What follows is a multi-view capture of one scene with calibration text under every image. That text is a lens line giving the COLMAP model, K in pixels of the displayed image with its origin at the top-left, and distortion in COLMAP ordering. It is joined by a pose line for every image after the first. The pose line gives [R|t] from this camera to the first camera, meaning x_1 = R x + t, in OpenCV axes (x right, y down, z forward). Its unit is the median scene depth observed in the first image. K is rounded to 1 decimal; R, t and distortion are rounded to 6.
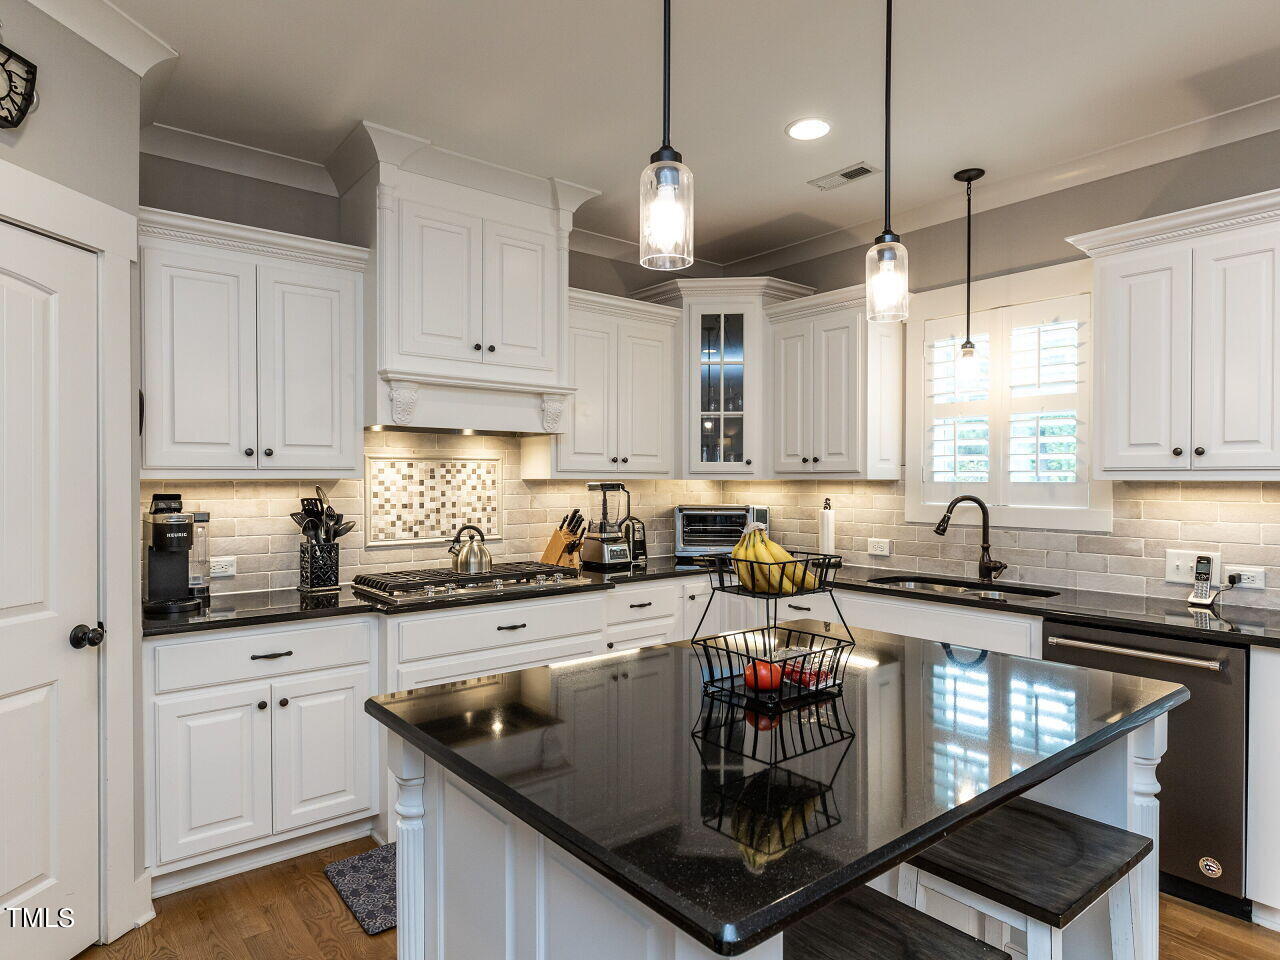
lens RADIAL K [[766.5, 0, 640.0], [0, 766.5, 480.0], [0, 0, 1]] dist [-0.001072, -0.001583]
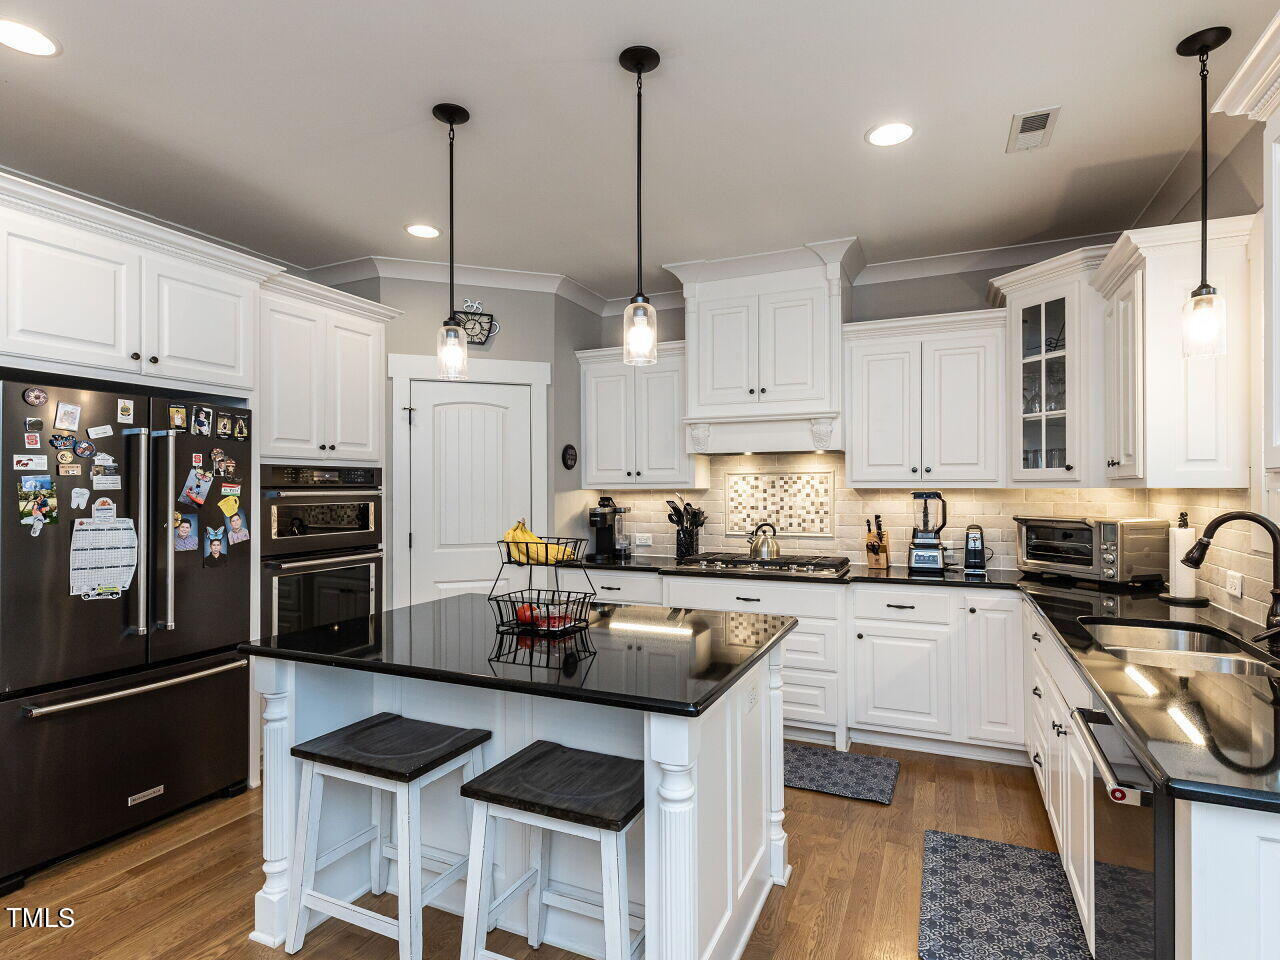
lens RADIAL K [[668.4, 0, 640.0], [0, 668.4, 480.0], [0, 0, 1]] dist [0.000131, -0.000272]
pose [[0.444586, -0.013040, -0.895641, 0.686594], [0.003383, 0.999911, -0.012879, -0.001715], [0.895730, 0.002696, 0.444591, 0.268388]]
